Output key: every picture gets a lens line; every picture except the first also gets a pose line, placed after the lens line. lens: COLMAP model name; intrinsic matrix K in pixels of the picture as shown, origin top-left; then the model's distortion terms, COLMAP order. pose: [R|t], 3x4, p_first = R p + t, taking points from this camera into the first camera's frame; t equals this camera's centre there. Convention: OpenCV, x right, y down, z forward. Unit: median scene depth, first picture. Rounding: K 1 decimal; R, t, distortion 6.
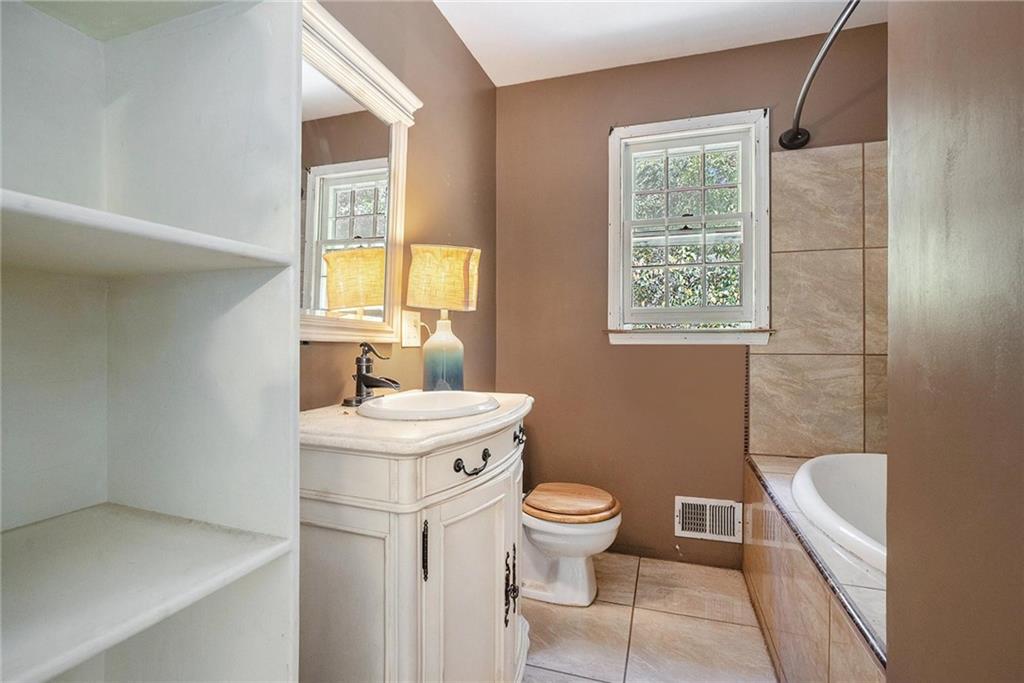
lens RADIAL K [[474.2, 0, 508.6], [0, 474.2, 332.1], [0, 0, 1]] dist [-0.046702, 0.004386]
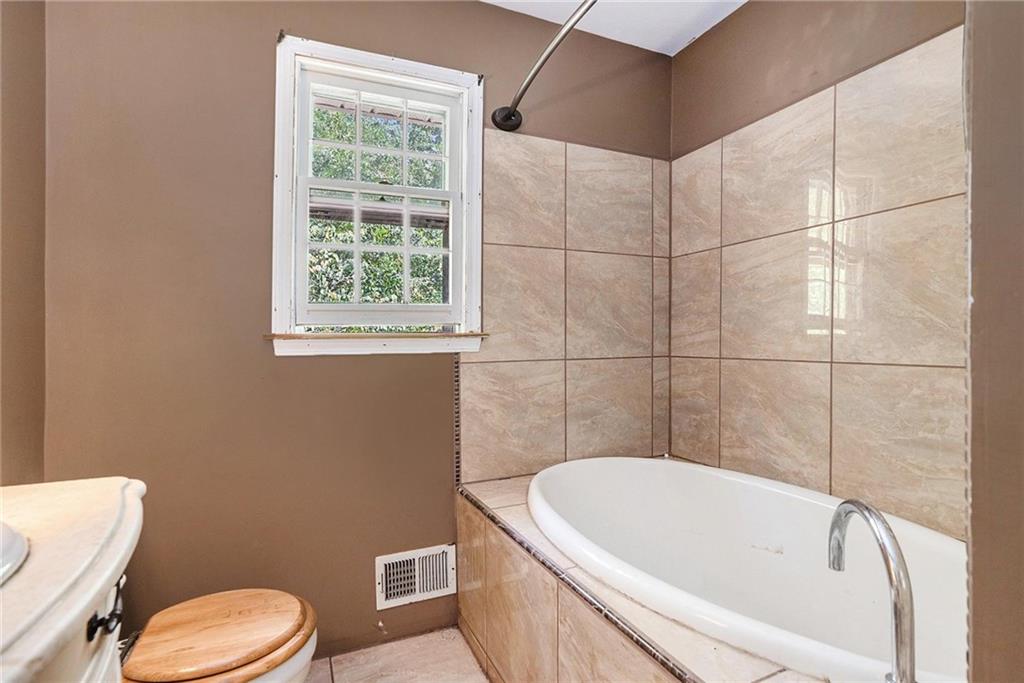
lens RADIAL K [[474.2, 0, 512.0], [0, 474.2, 337.0], [0, 0, 1]] dist [-0.046702, 0.004386]
pose [[0.728478, -0.002608, 0.685064, 0.006976], [0.004069, 0.999992, -0.000520, 0.001363], [-0.685057, 0.003167, 0.728483, 0.332768]]
